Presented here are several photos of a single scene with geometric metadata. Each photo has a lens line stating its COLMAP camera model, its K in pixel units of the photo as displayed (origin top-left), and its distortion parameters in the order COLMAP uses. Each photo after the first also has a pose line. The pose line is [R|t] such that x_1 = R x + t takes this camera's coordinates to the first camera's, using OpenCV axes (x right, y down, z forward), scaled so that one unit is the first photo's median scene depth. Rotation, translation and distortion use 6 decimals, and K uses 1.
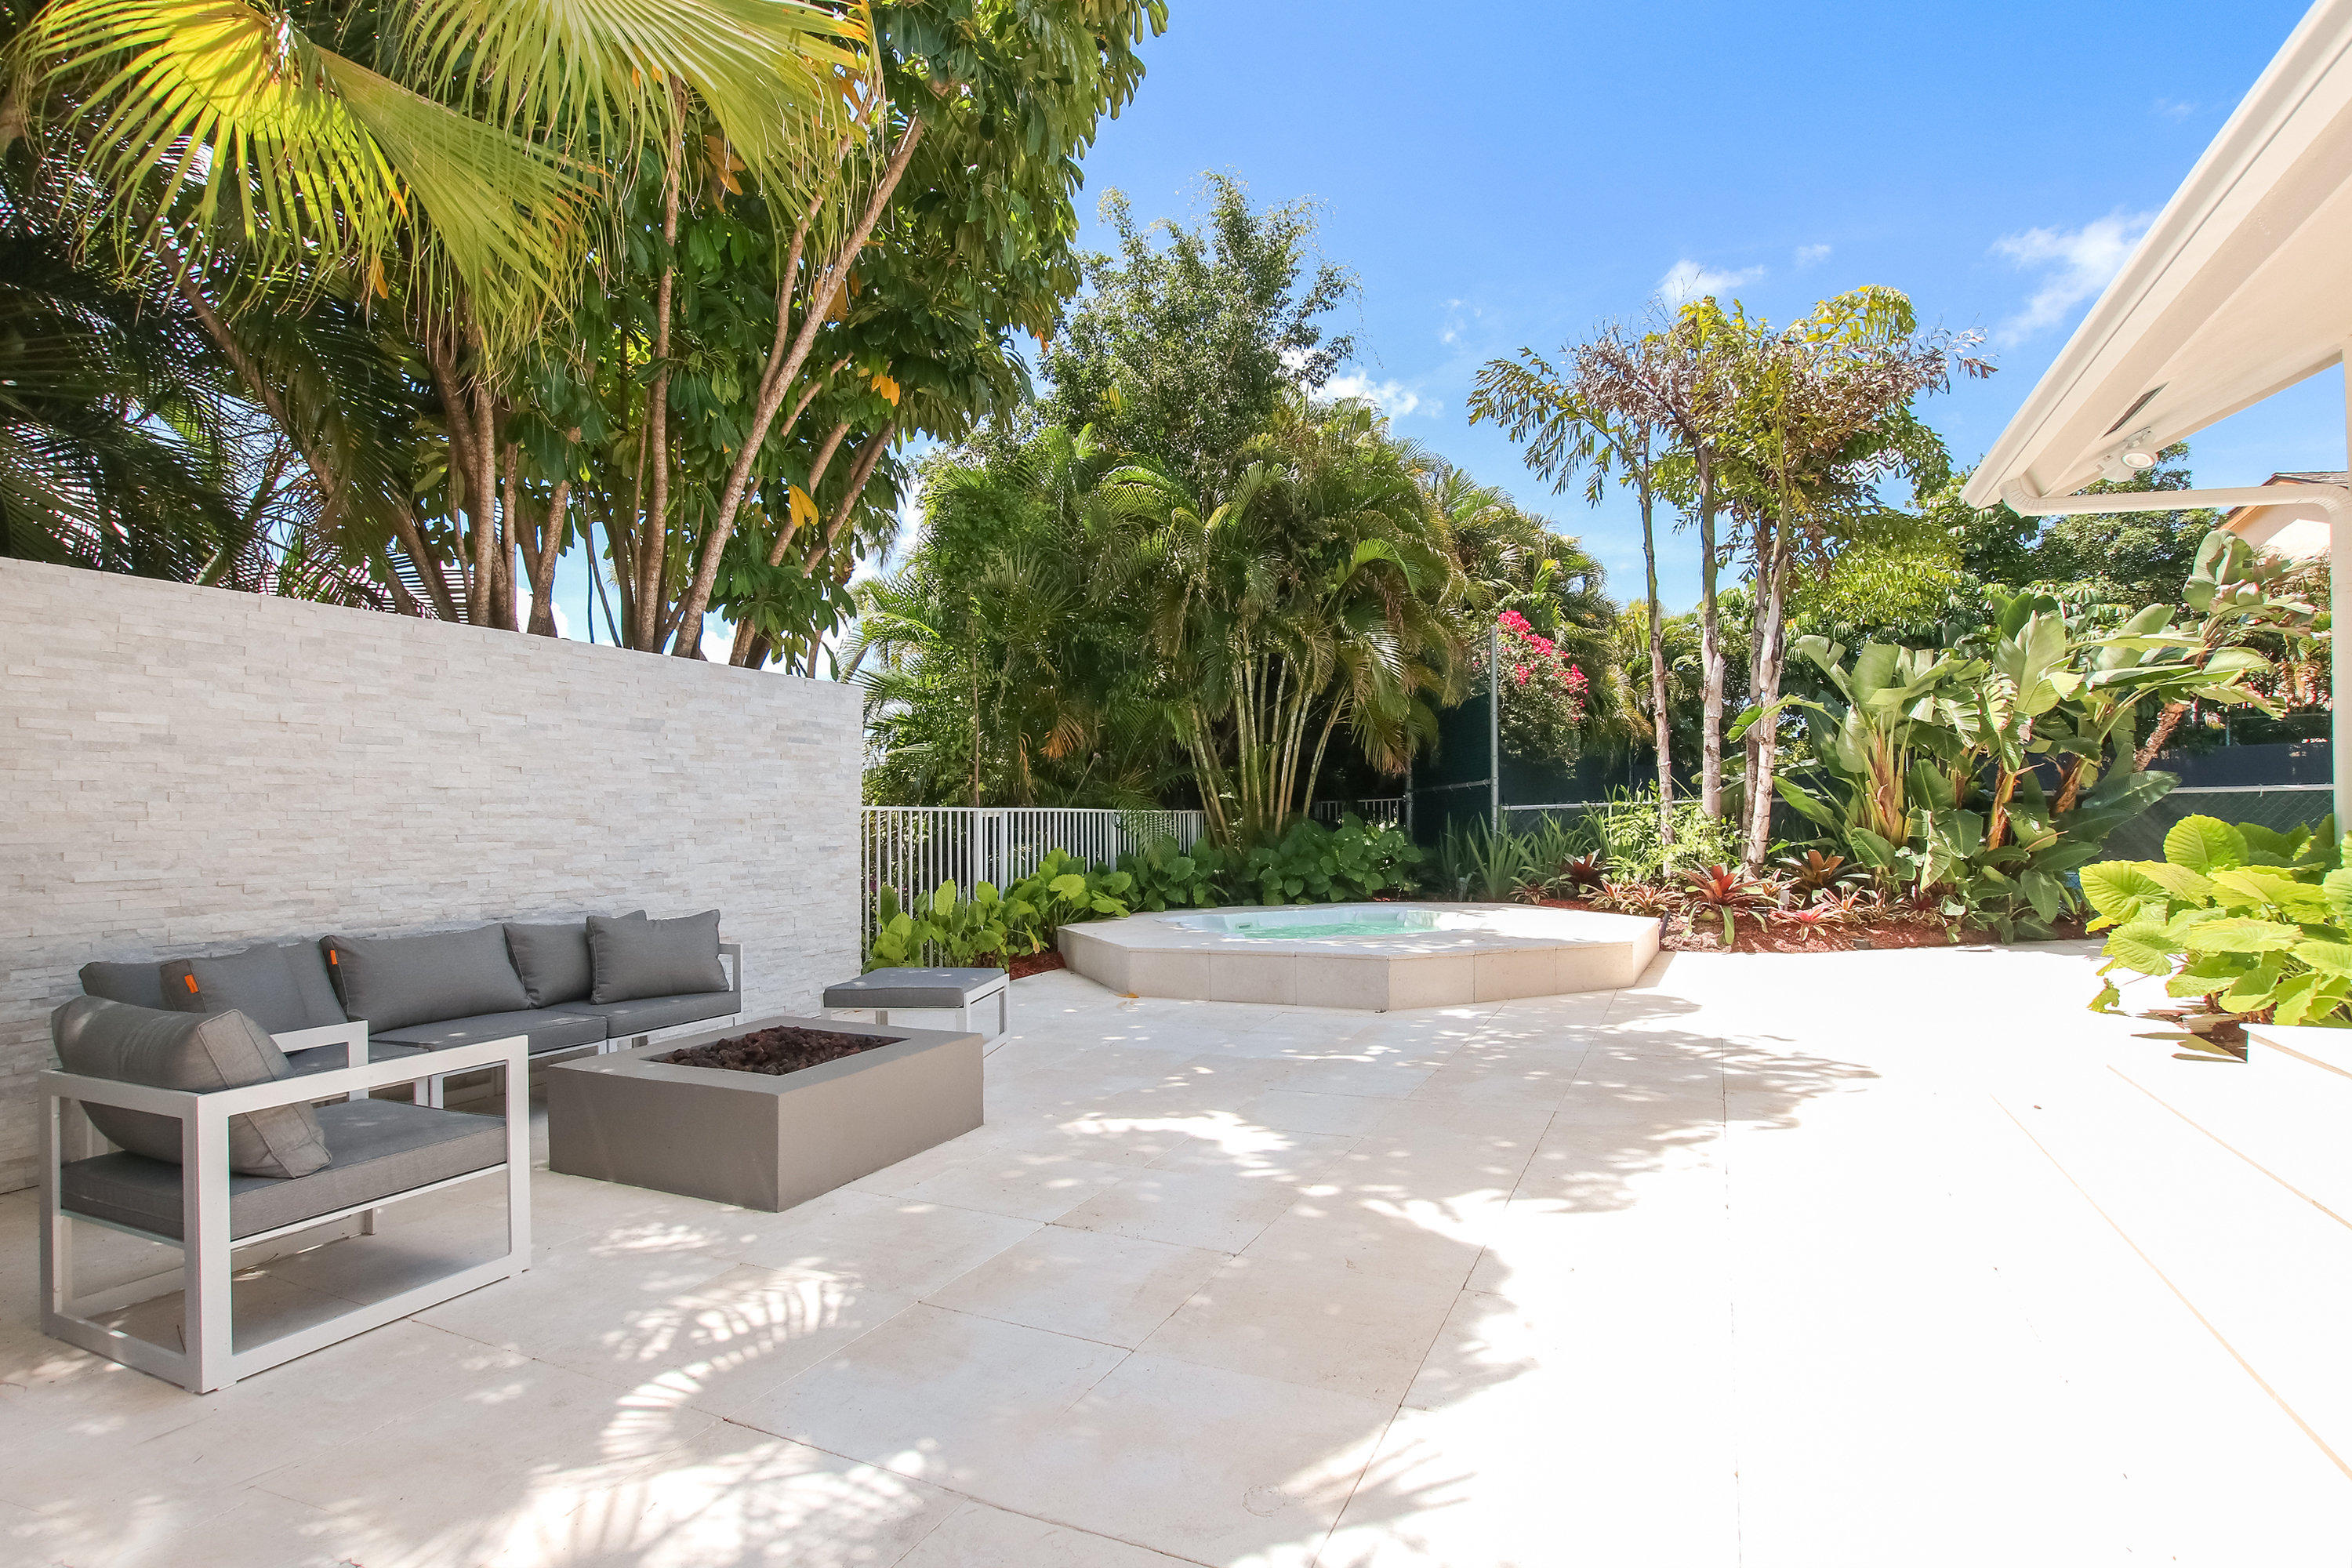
lens RADIAL K [[1097.6, 0, 1171.2], [0, 1097.6, 788.9], [0, 0, 1]] dist [-0.018253, 0.001676]
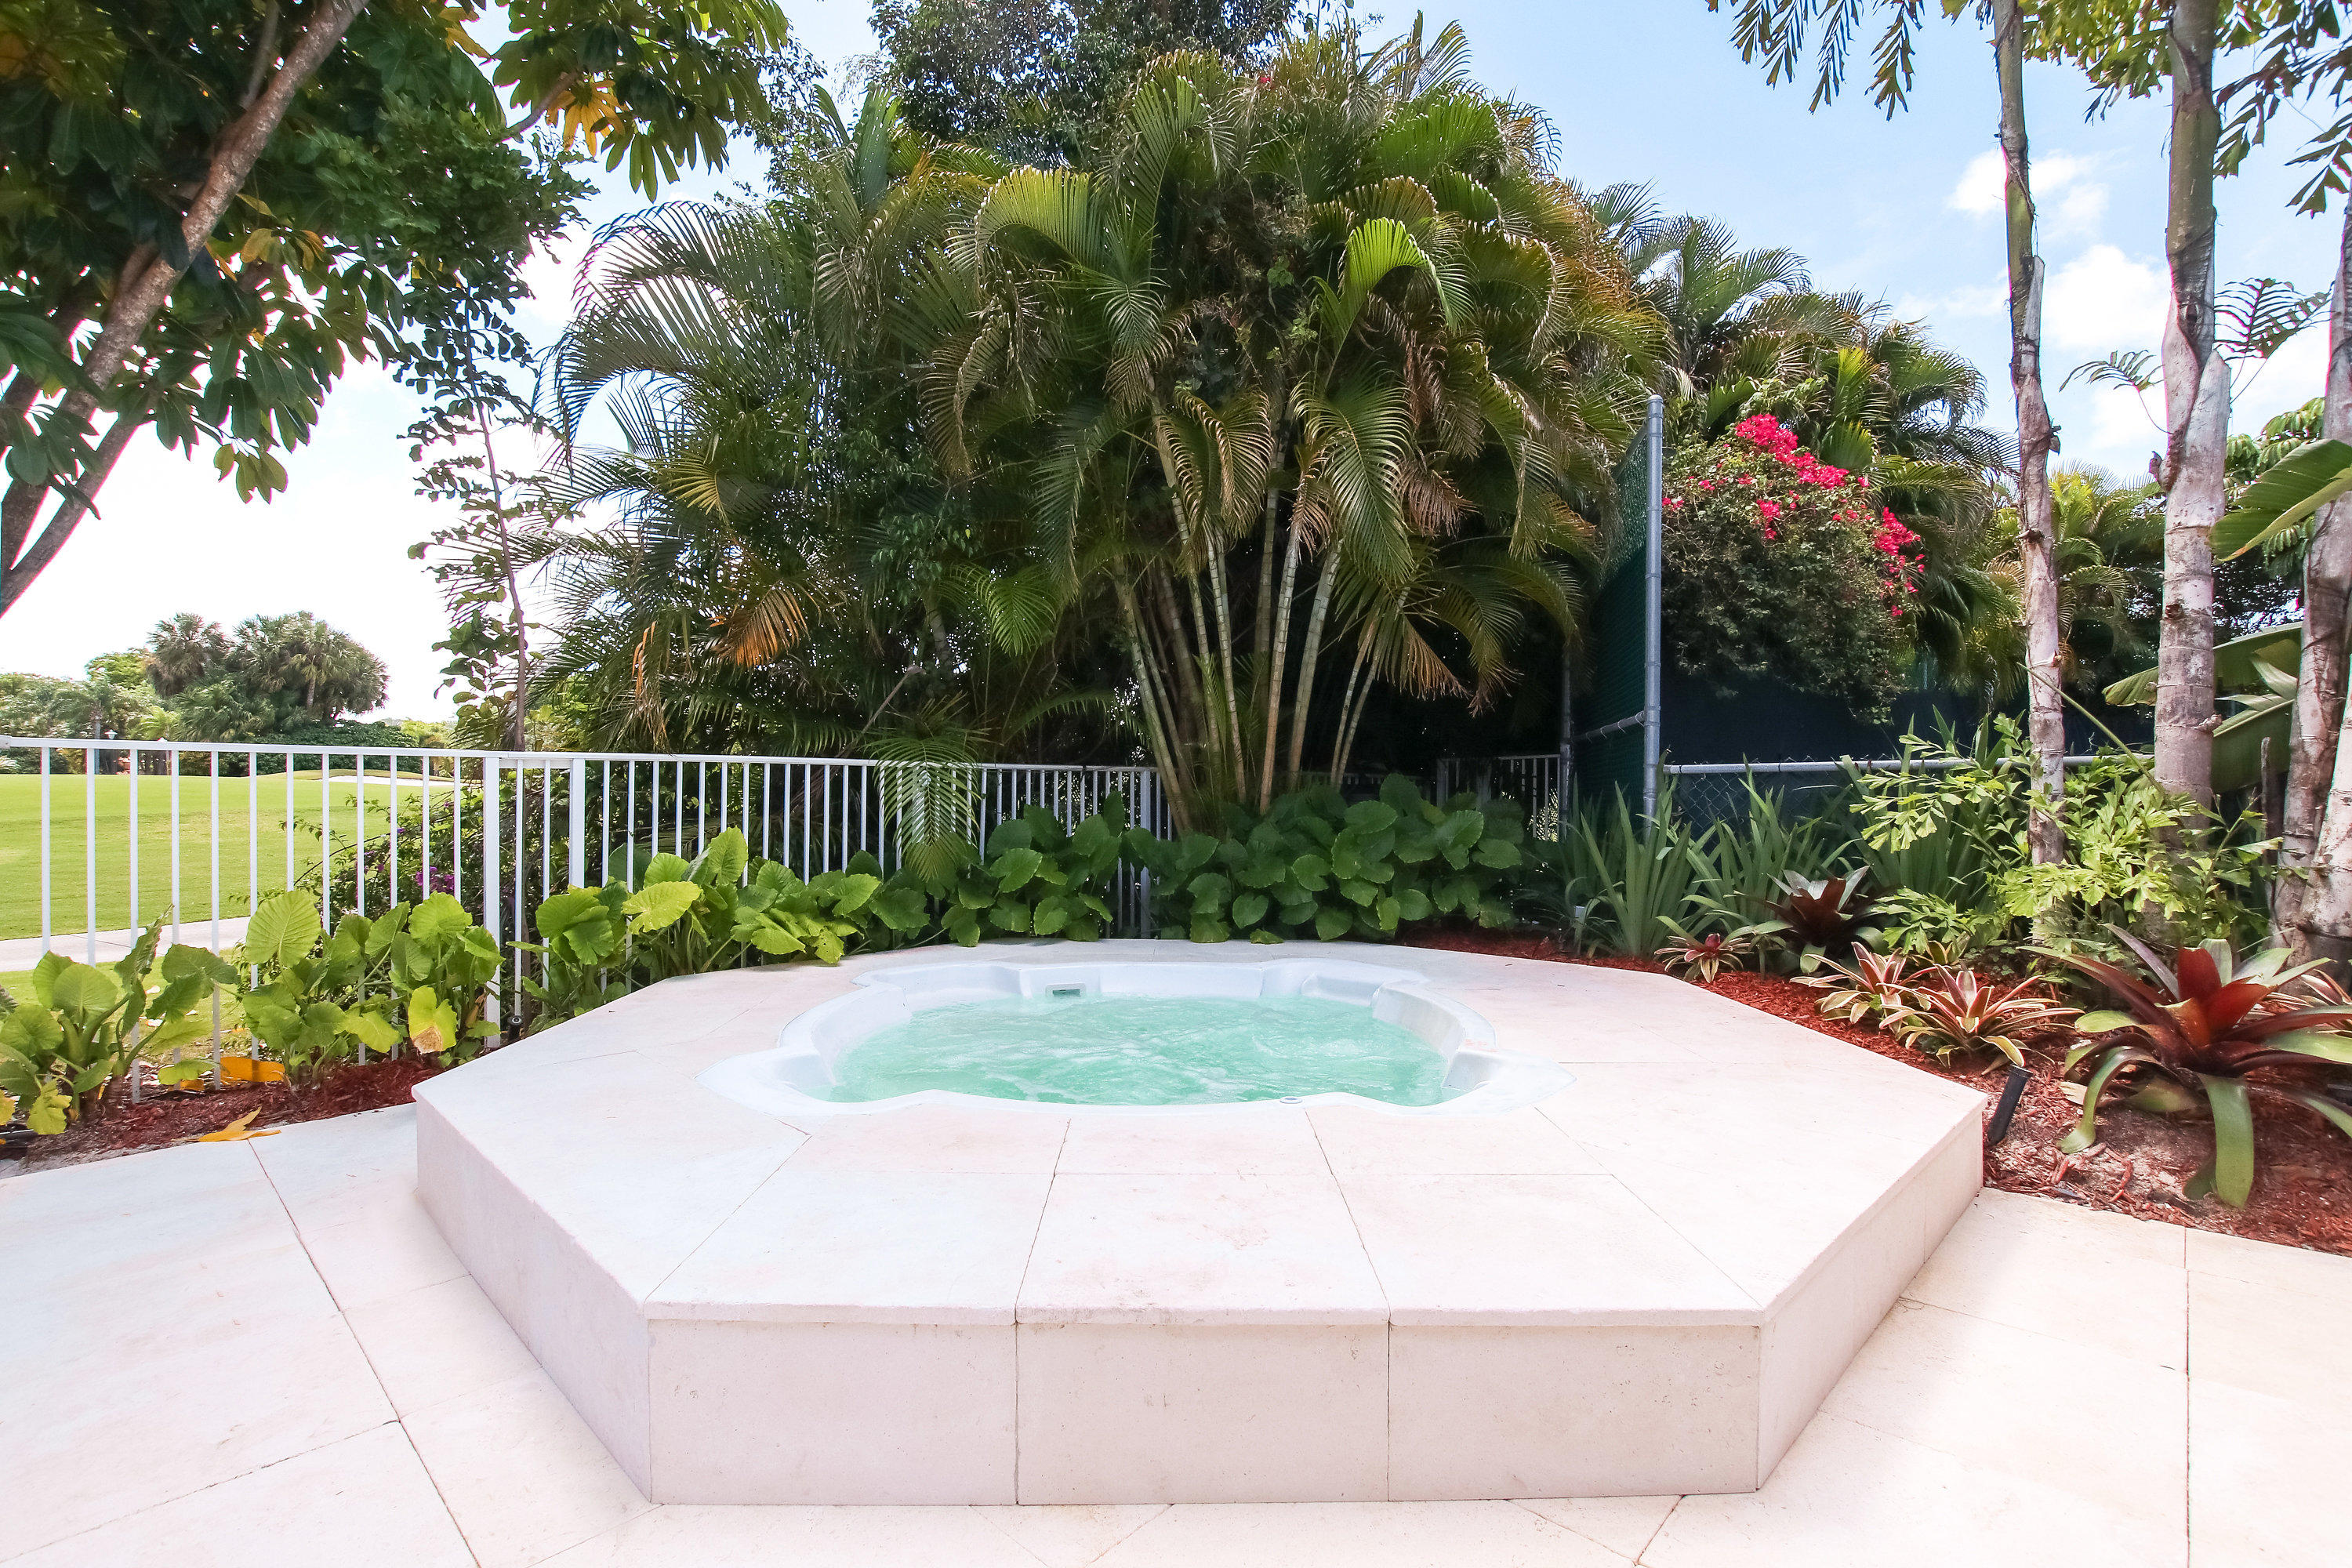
lens RADIAL K [[1097.6, 0, 1179.1], [0, 1097.6, 786.4], [0, 0, 1]] dist [-0.018253, 0.001676]
pose [[0.959129, 0.018820, -0.282343, 0.286372], [-0.009813, 0.999398, 0.033279, 0.013615], [0.282799, -0.029148, 0.958736, 0.581548]]
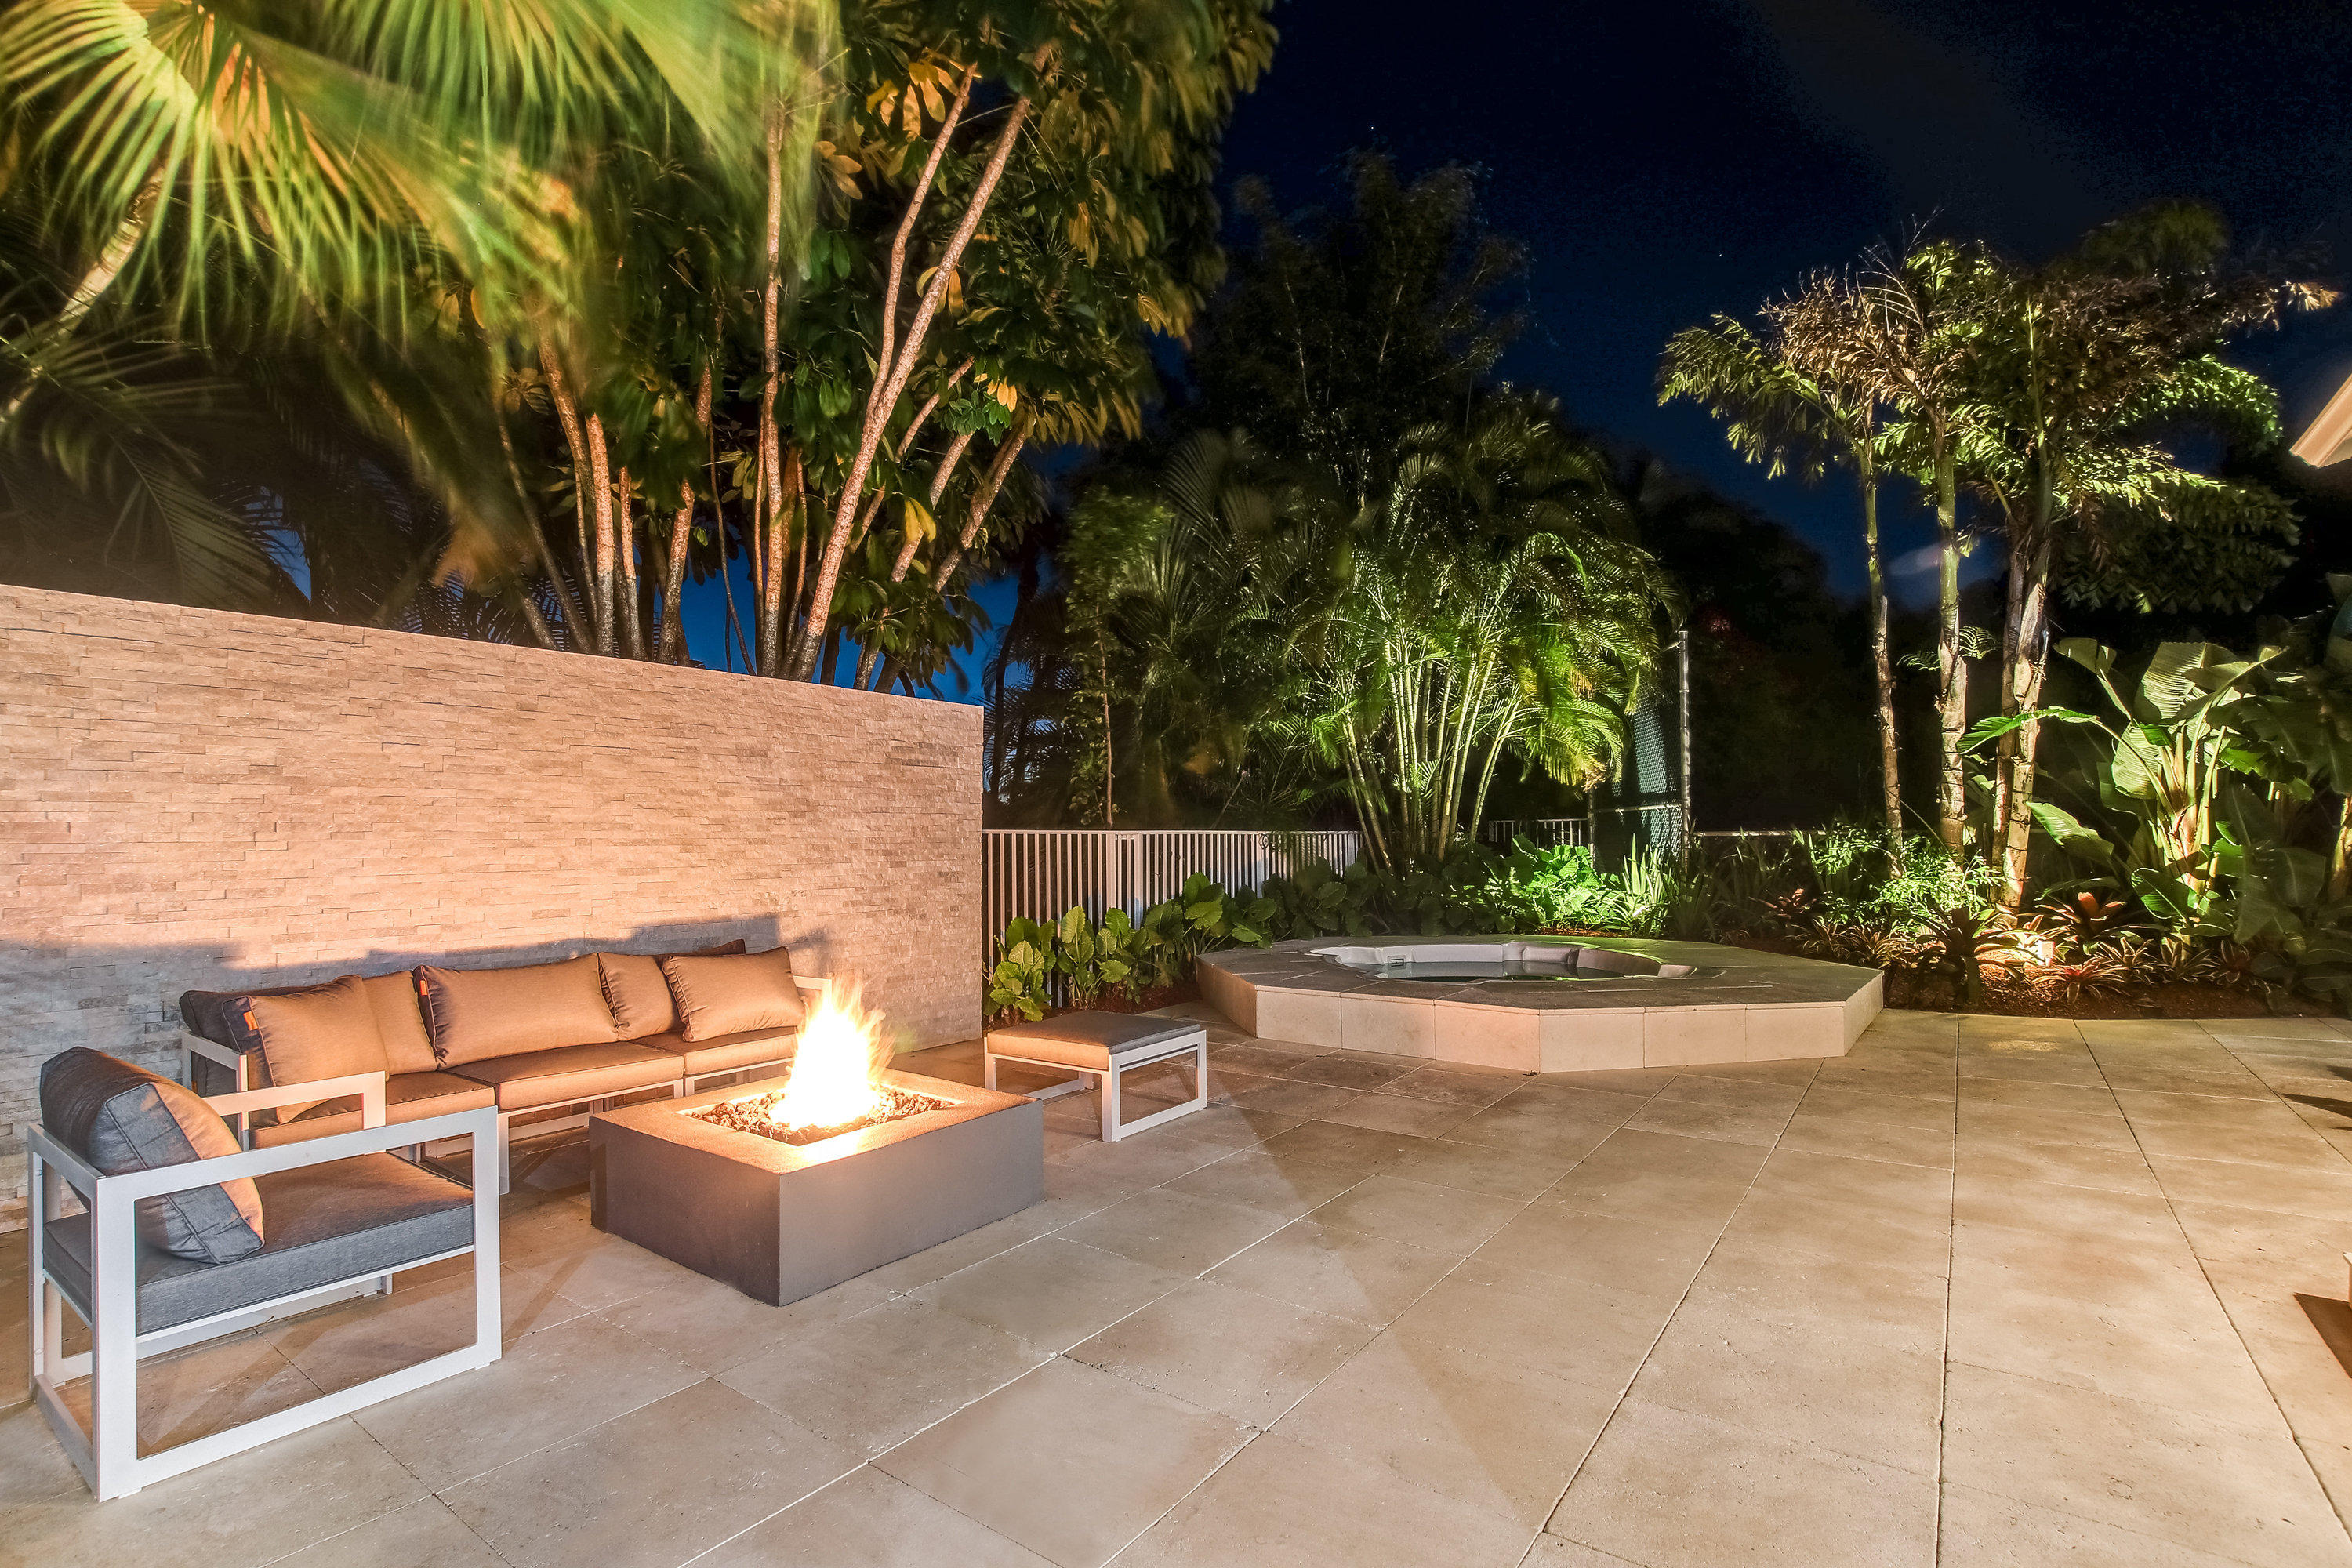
lens RADIAL K [[1097.6, 0, 1183.6], [0, 1097.6, 794.9], [0, 0, 1]] dist [-0.018253, 0.001676]
pose [[0.986578, 0.001745, -0.163279, 0.042209], [-0.002361, 0.999991, -0.003579, -0.010562], [0.163271, 0.003916, 0.986573, 0.066236]]
